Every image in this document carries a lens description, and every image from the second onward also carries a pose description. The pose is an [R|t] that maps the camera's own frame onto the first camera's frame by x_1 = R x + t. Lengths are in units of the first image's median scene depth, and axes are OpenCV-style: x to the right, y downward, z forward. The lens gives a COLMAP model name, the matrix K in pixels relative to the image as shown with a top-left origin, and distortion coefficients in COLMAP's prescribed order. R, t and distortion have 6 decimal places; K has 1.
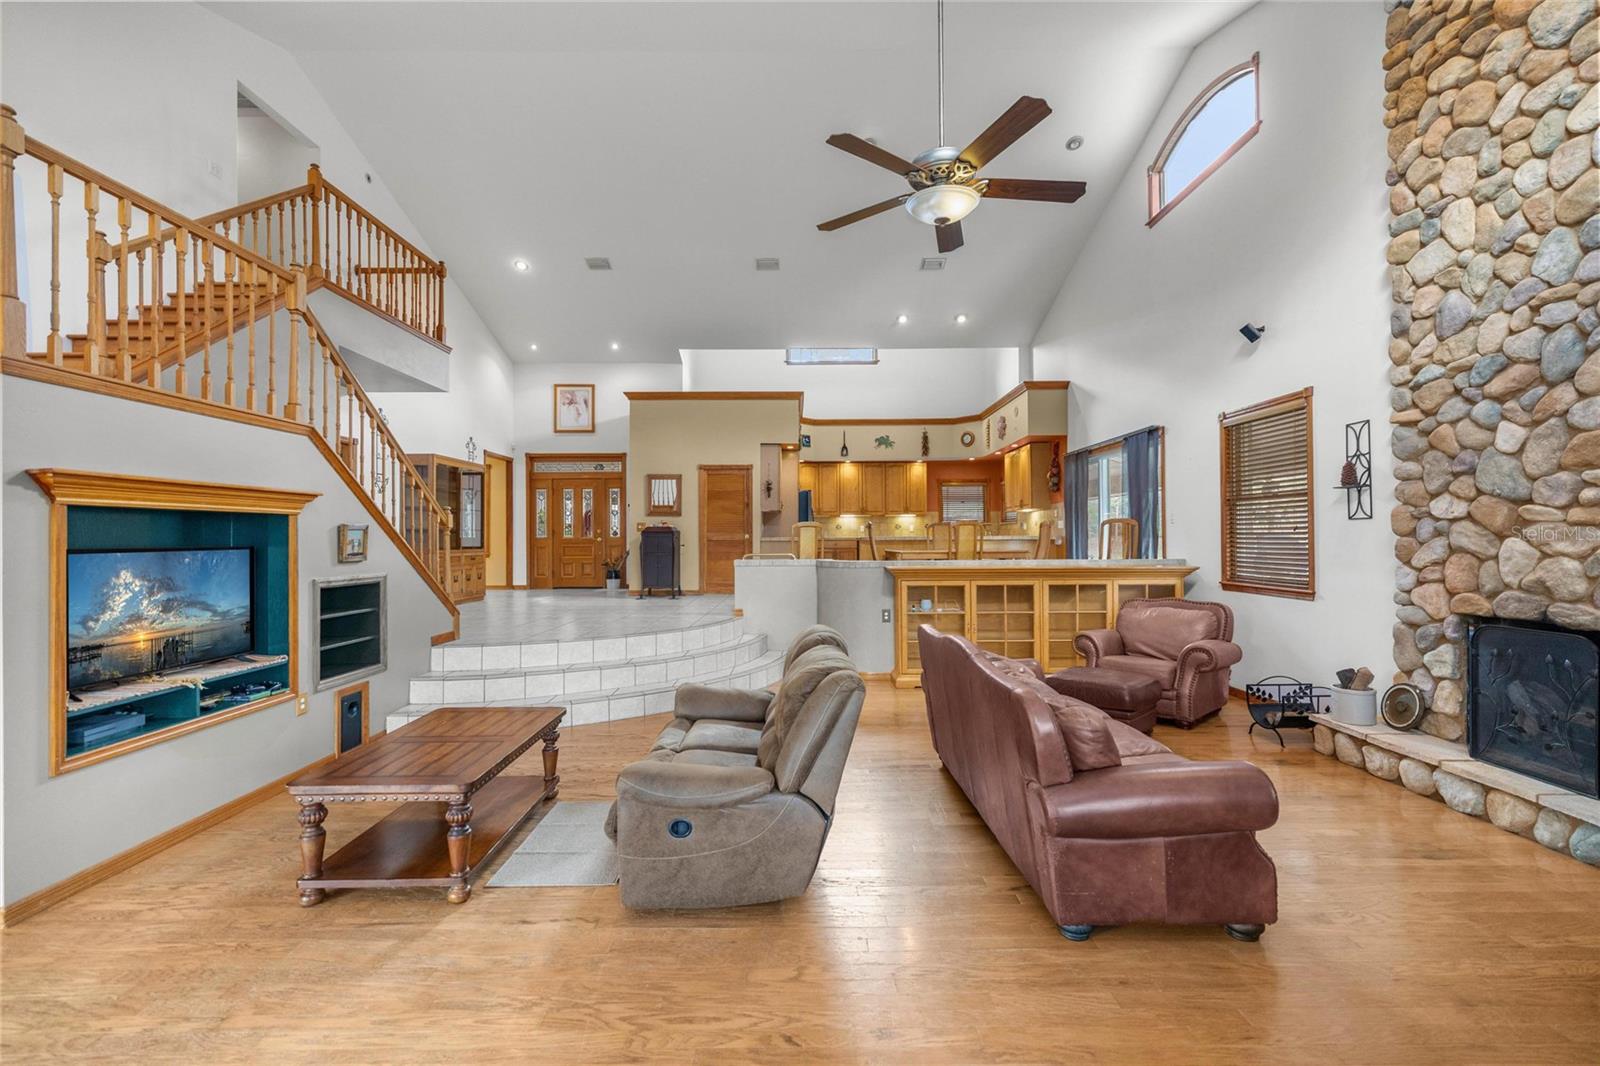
lens RADIAL K [[672.3, 0, 798.6], [0, 672.3, 532.6], [0, 0, 1]] dist [0.004424, -0.001159]
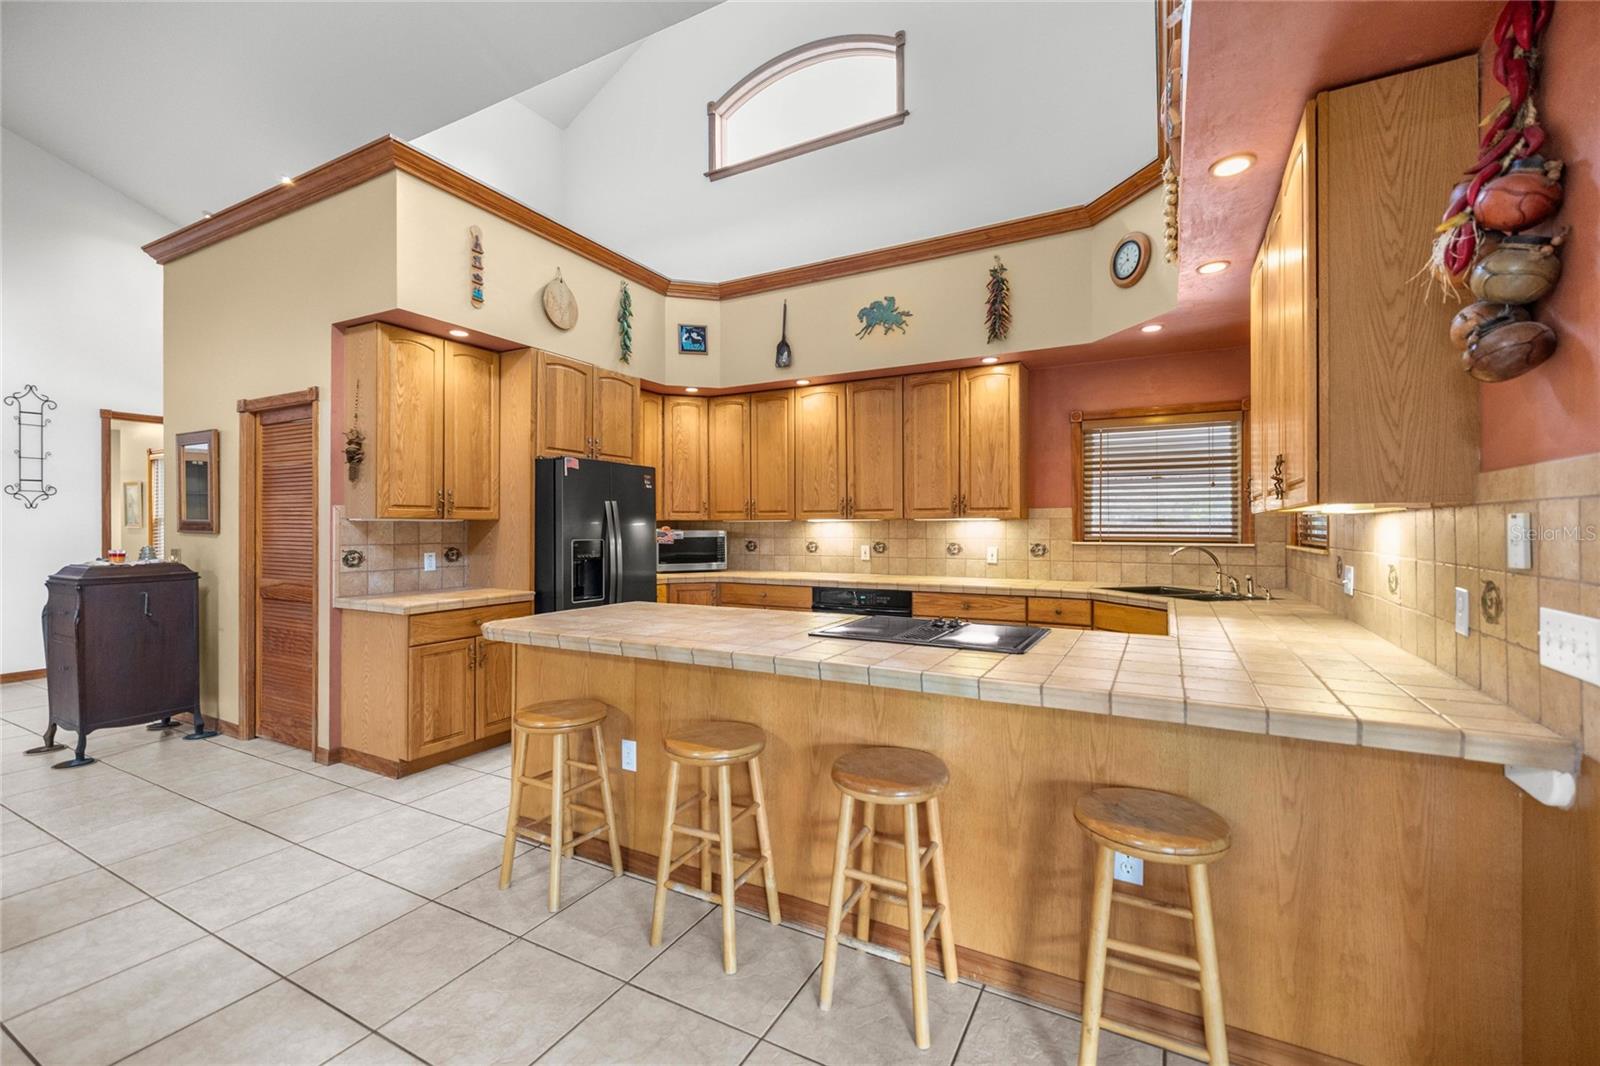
lens RADIAL K [[672.3, 0, 795.6], [0, 672.3, 525.7], [0, 0, 1]] dist [0.004424, -0.001159]
pose [[0.876906, 0.004231, -0.480643, 0.804746], [0.000825, 0.999947, 0.010306, -0.082487], [0.480661, -0.009434, 0.876856, 2.044396]]
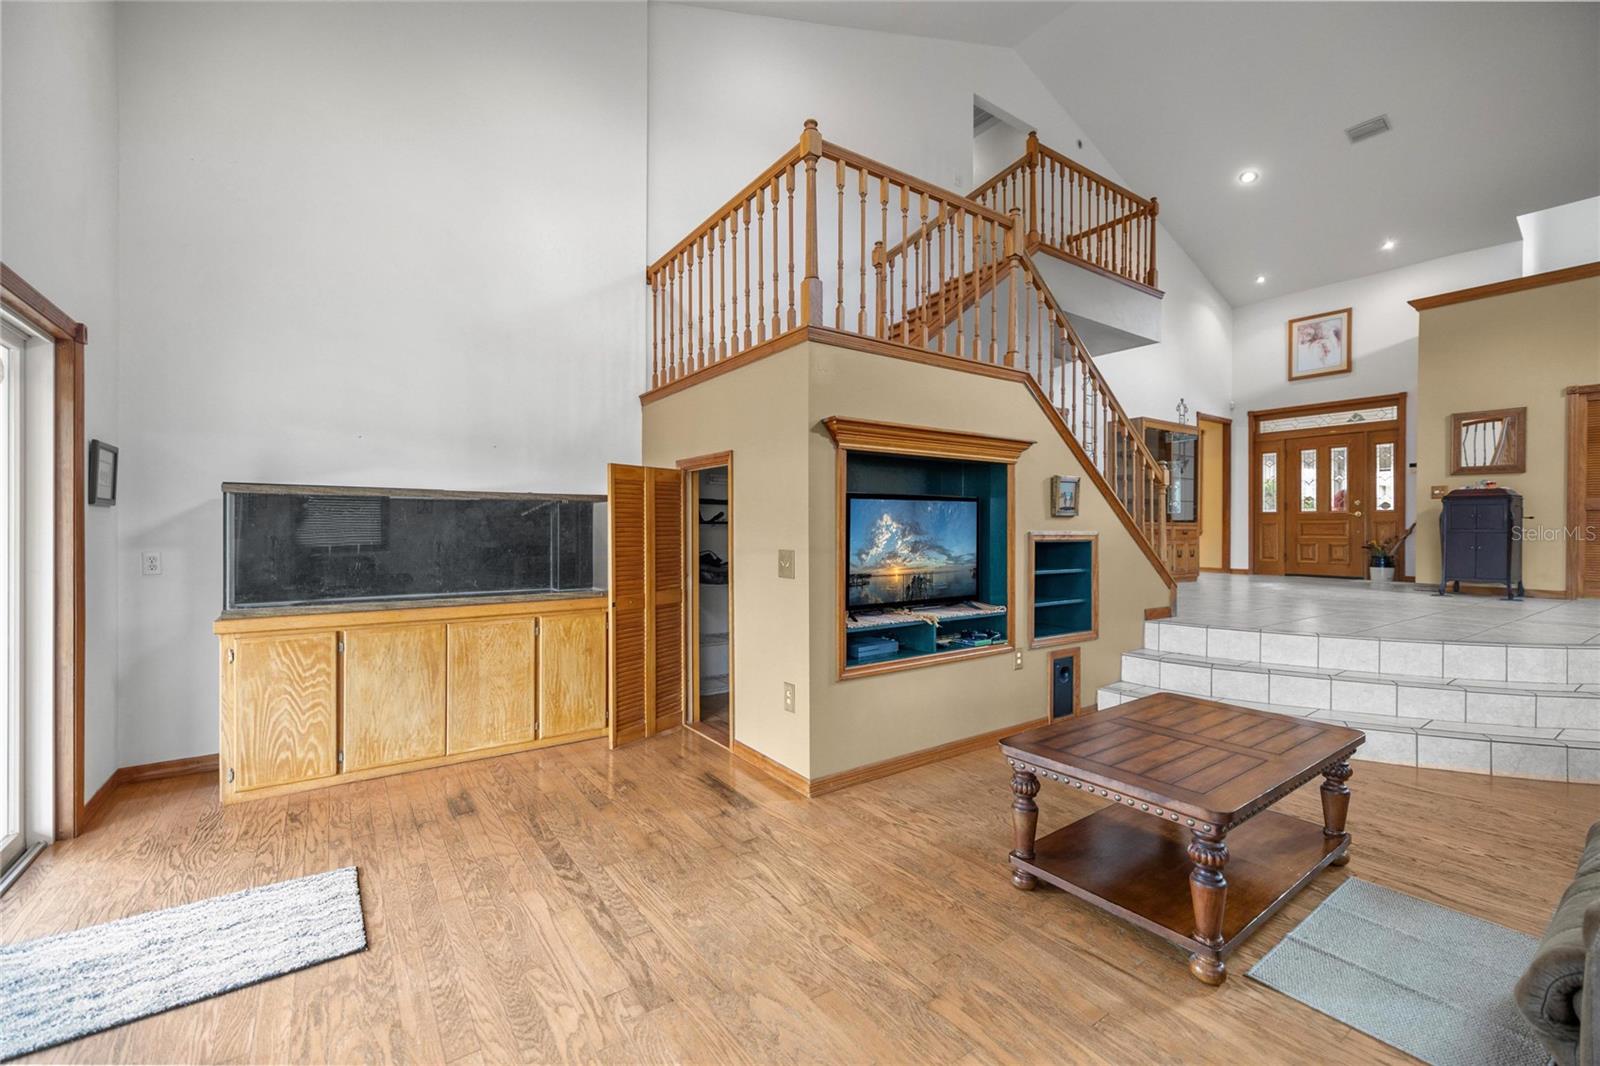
lens RADIAL K [[672.3, 0, 802.8], [0, 672.3, 525.0], [0, 0, 1]] dist [0.004424, -0.001159]
pose [[0.578451, 0.004361, -0.815705, -0.121343], [-0.000007, 0.999986, 0.005342, 0.054767], [0.815717, -0.003084, 0.578443, 0.178436]]
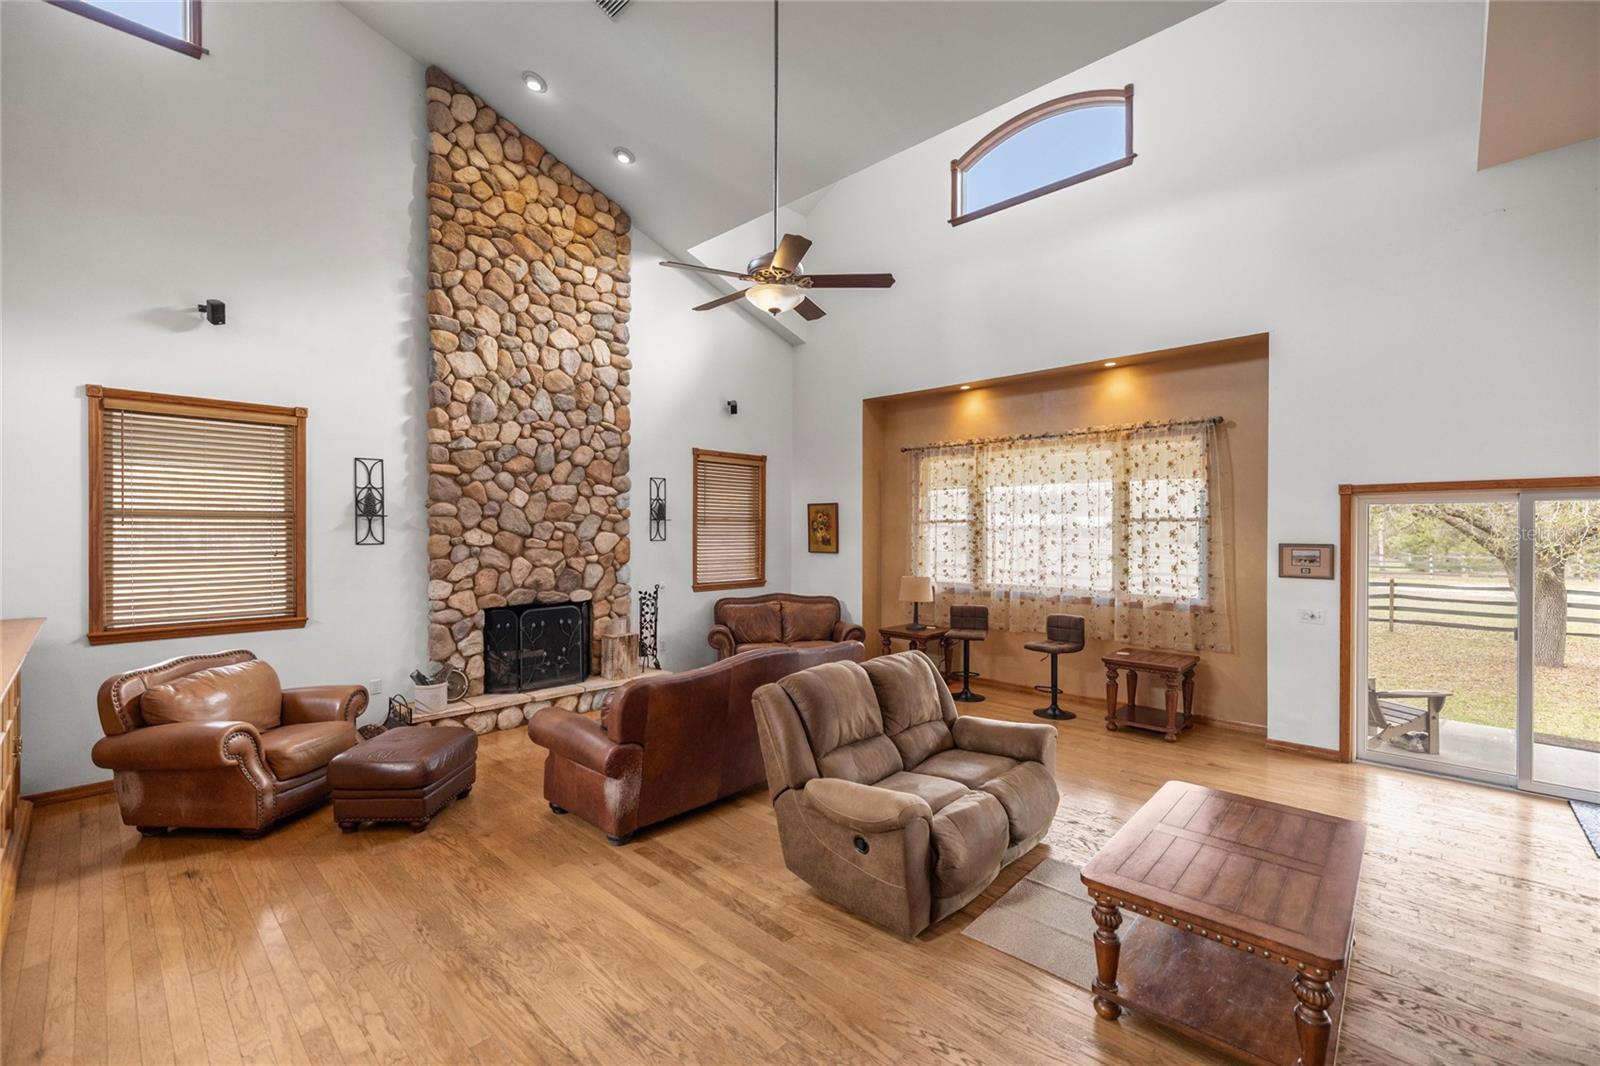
lens RADIAL K [[672.3, 0, 792.8], [0, 672.3, 534.0], [0, 0, 1]] dist [0.004424, -0.001159]
pose [[-0.717558, 0.001155, 0.696498, -0.532274], [-0.001739, 0.999993, -0.003450, -0.040041], [-0.696497, -0.003687, -0.717550, 1.501364]]
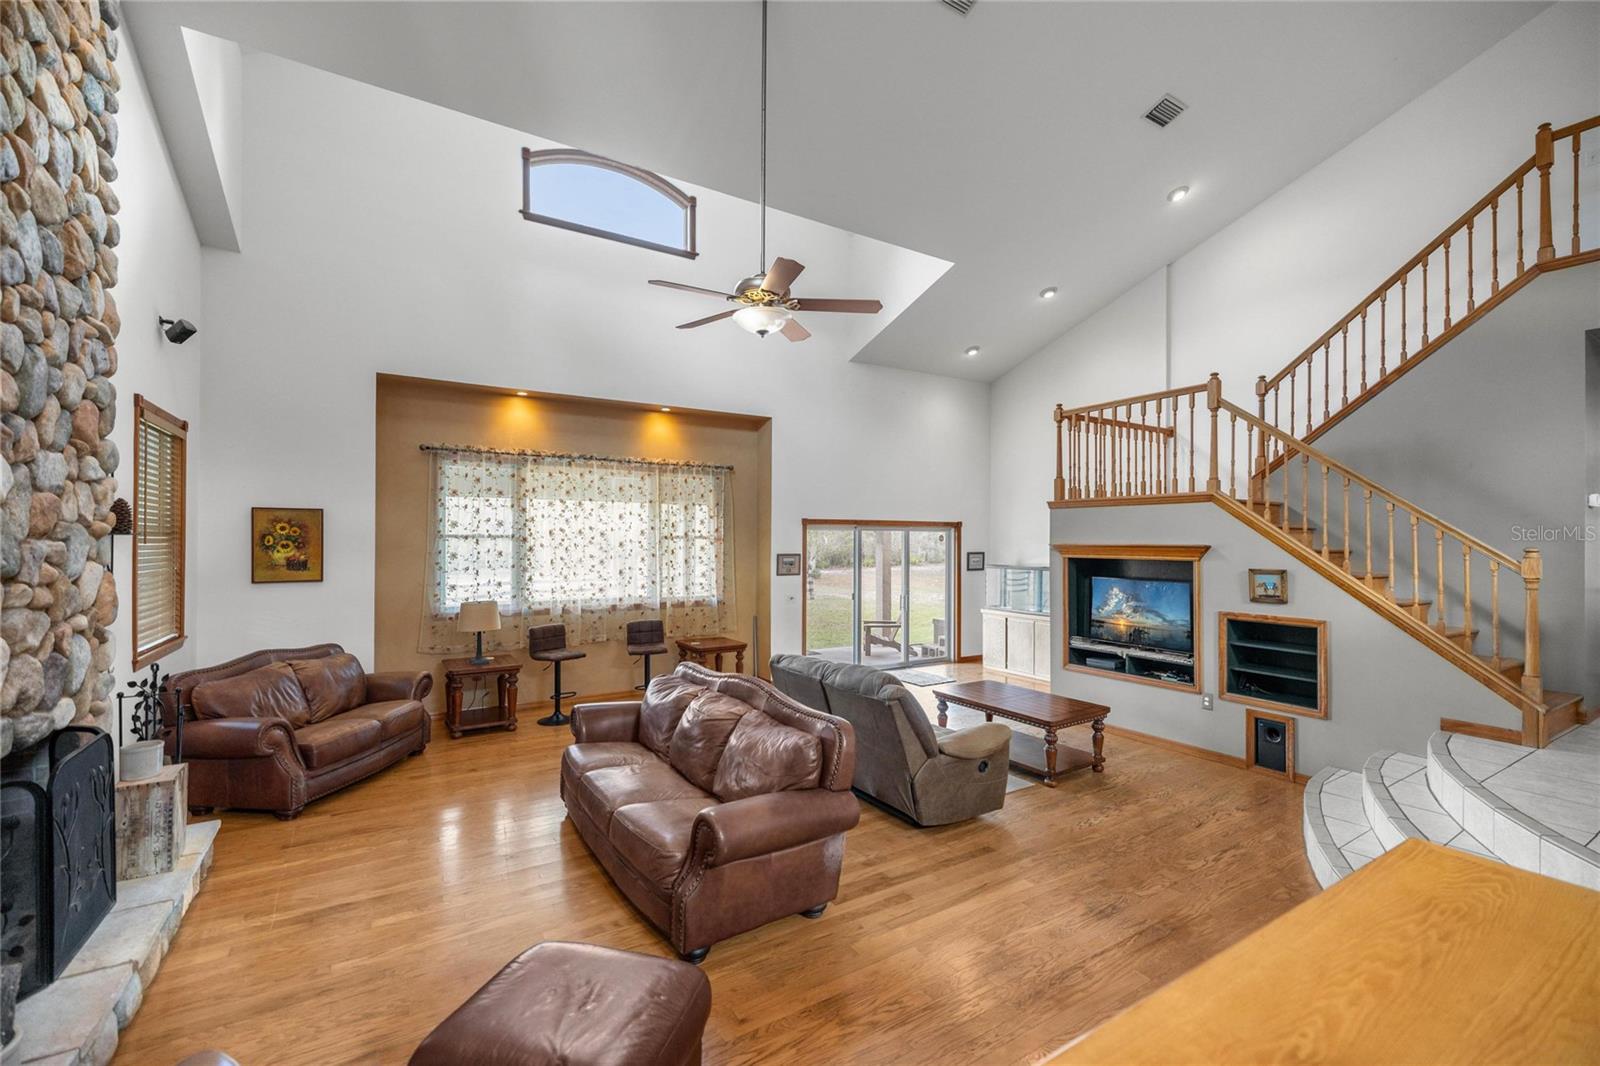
lens RADIAL K [[672.3, 0, 803.0], [0, 672.3, 536.7], [0, 0, 1]] dist [0.004424, -0.001159]
pose [[-0.850791, 0.003492, -0.525492, 0.636647], [0.005832, 0.999979, -0.002797, -0.072127], [0.525472, -0.005444, -0.850794, 1.679841]]
